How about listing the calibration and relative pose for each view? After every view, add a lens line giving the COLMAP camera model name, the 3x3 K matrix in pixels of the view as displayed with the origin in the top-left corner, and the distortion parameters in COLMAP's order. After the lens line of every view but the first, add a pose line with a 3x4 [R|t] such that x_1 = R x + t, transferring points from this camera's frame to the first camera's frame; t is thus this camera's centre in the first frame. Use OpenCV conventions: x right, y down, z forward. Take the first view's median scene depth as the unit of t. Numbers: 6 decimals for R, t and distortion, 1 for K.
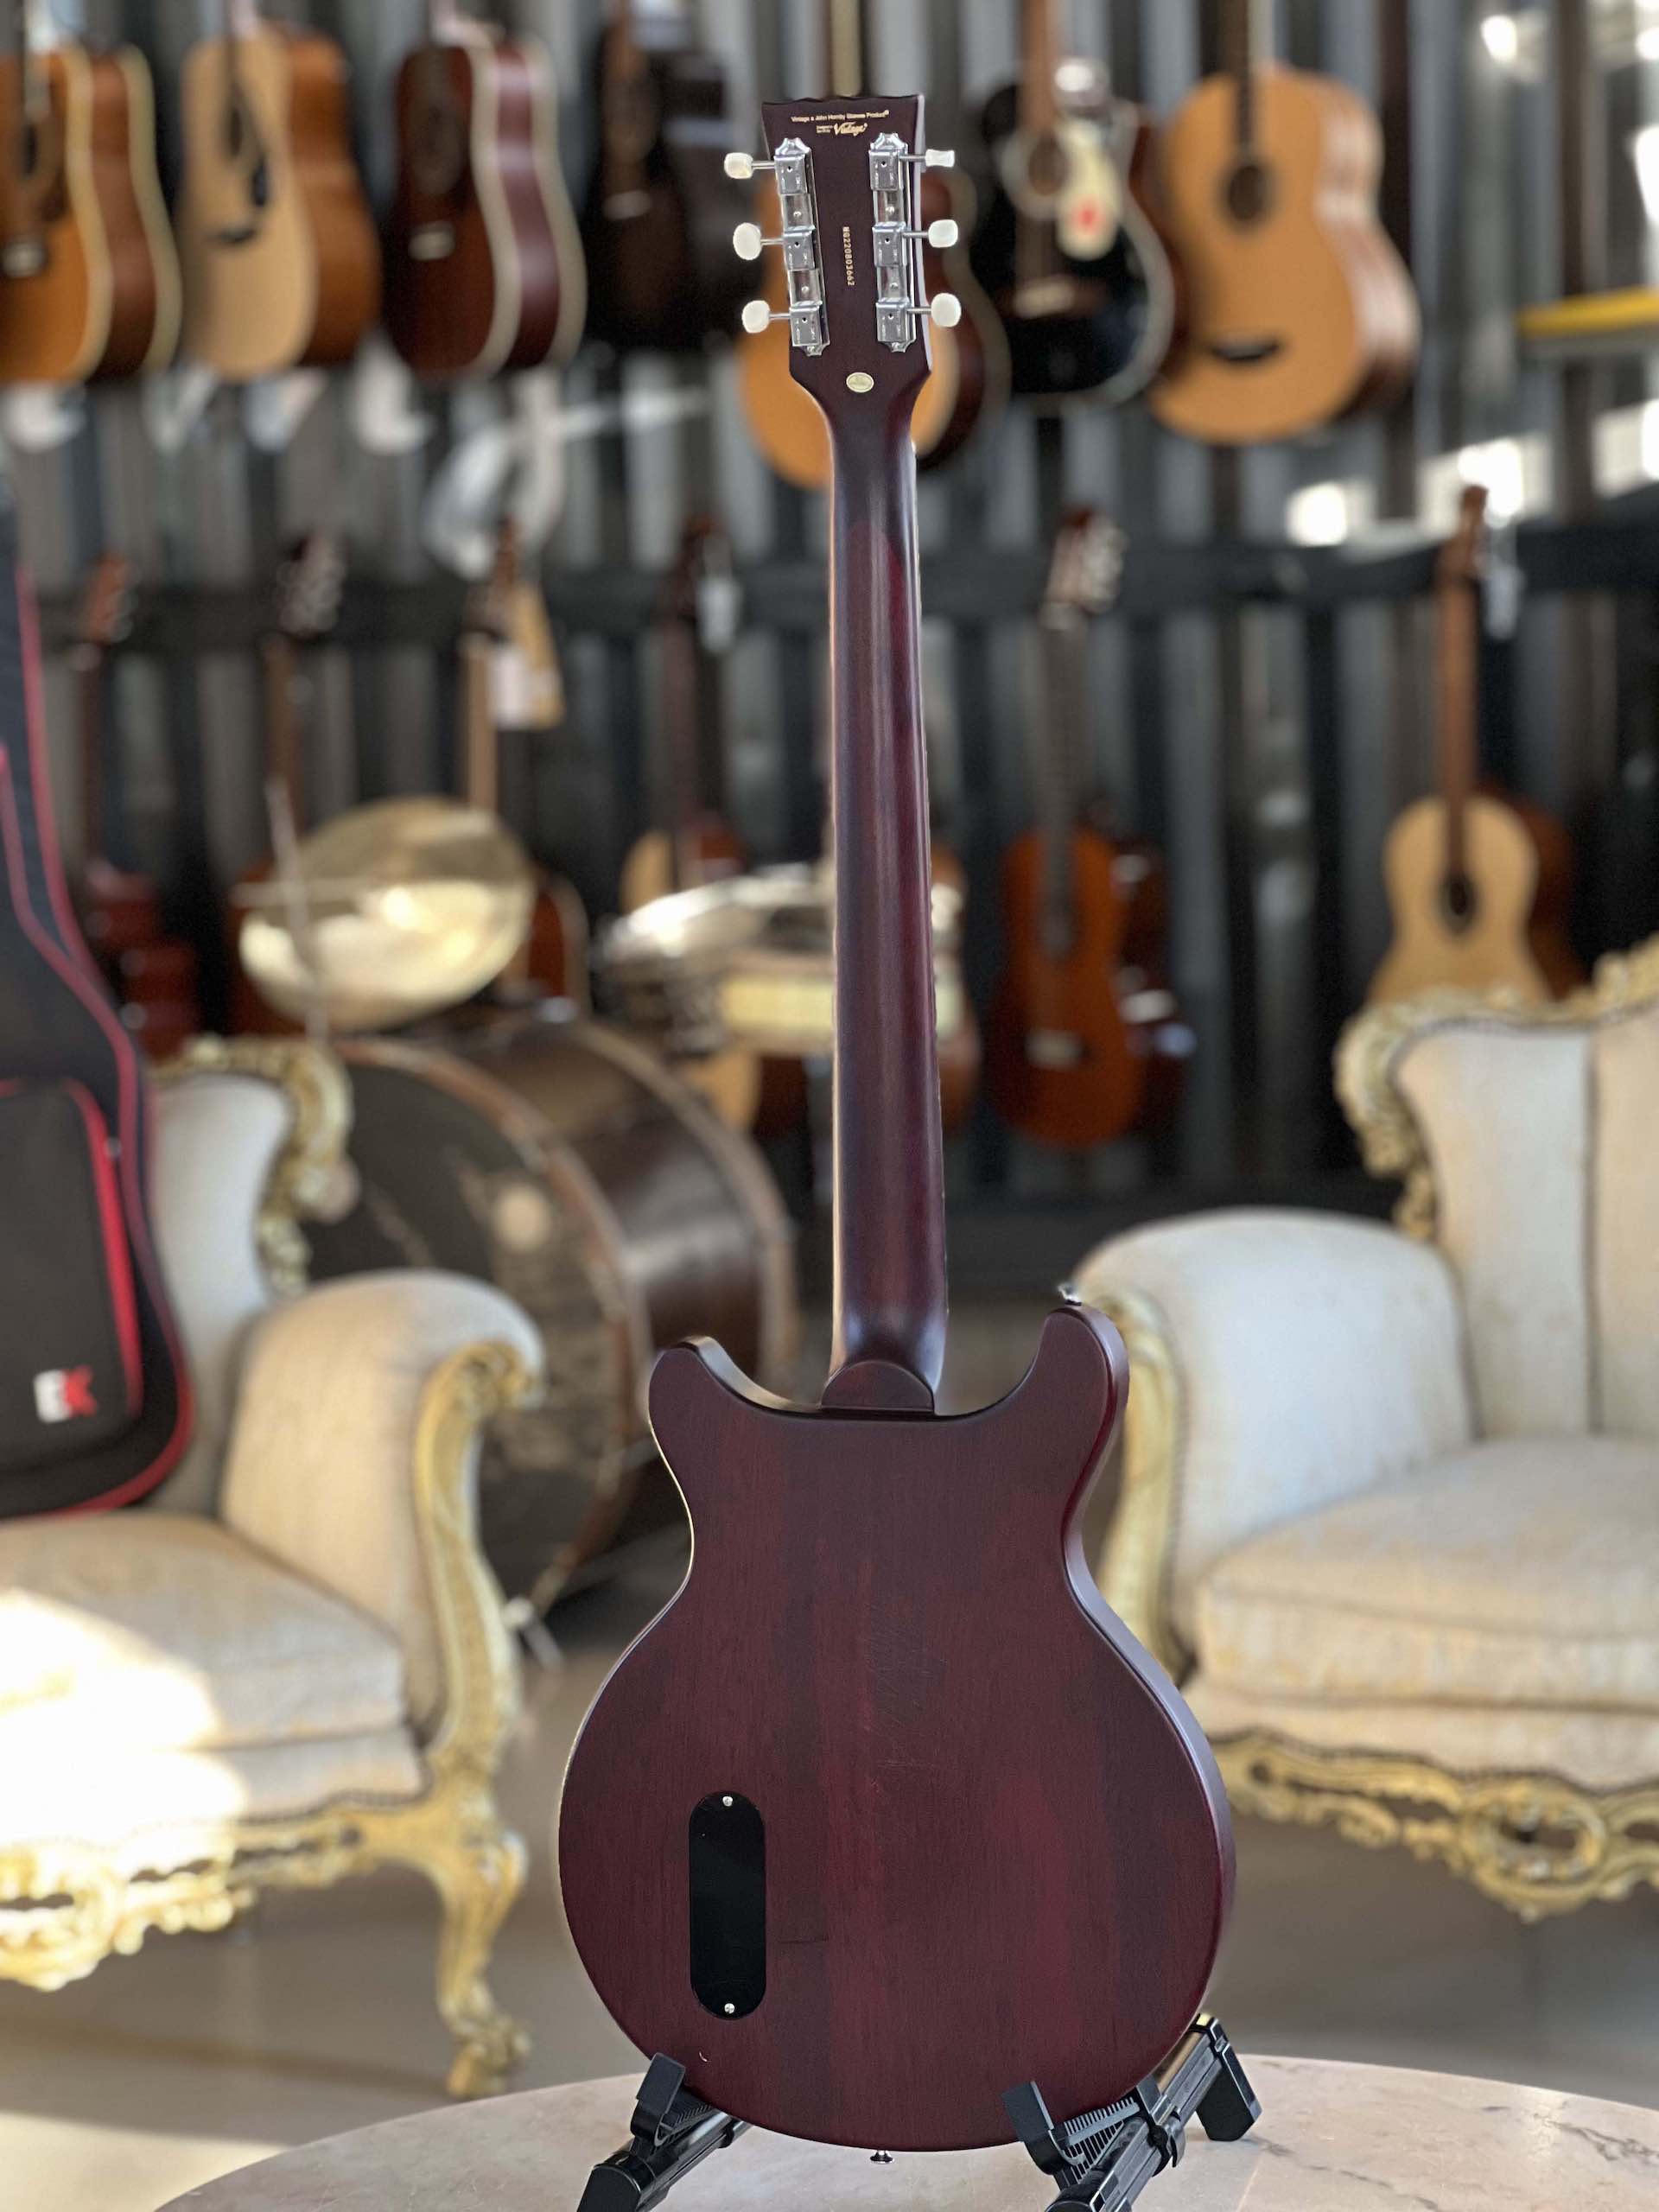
lens RADIAL K [[5058.0, 0, 829.5], [0, 5058.0, 1106.0], [0, 0, 1]] dist [0.208040, -1.115381]
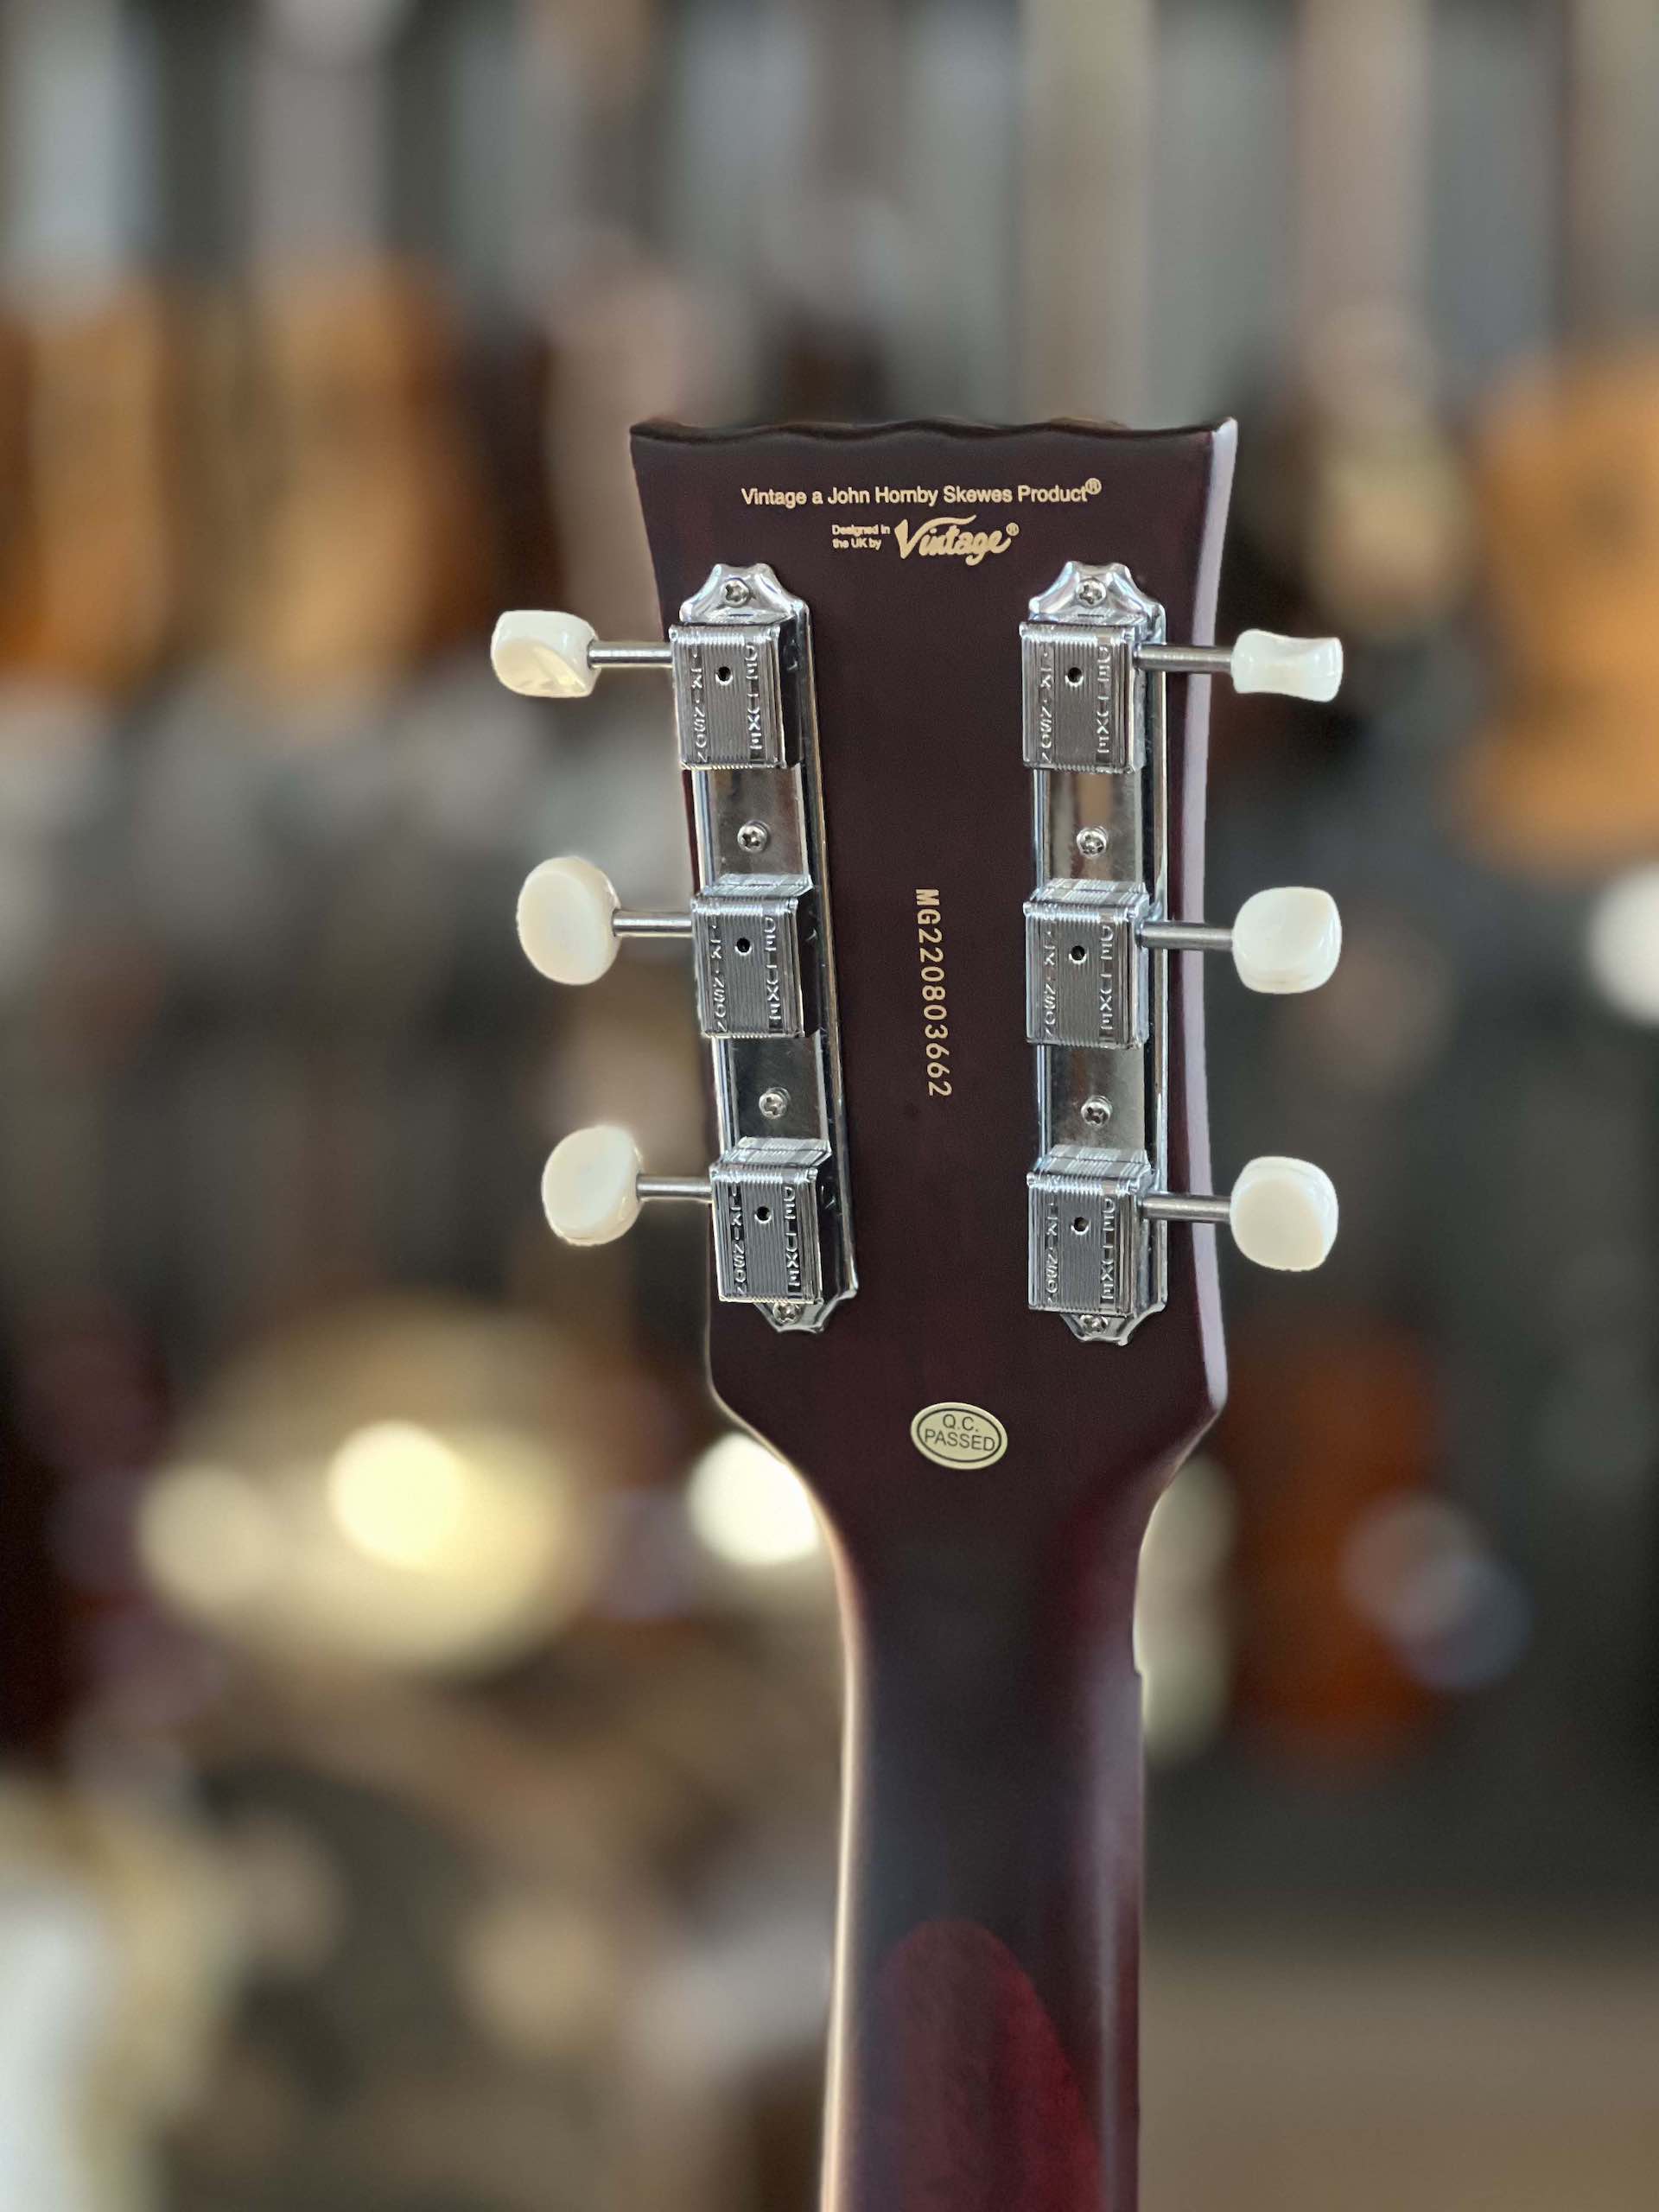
lens RADIAL K [[4982.6, 0, 829.5], [0, 4982.6, 1106.0], [0, 0, 1]] dist [-0.774998, -0.048349]
pose [[0.997973, 0.044327, -0.045656, 0.010651], [-0.046348, 0.997947, -0.044194, -0.149965], [0.043603, 0.046221, 0.997979, 0.739223]]
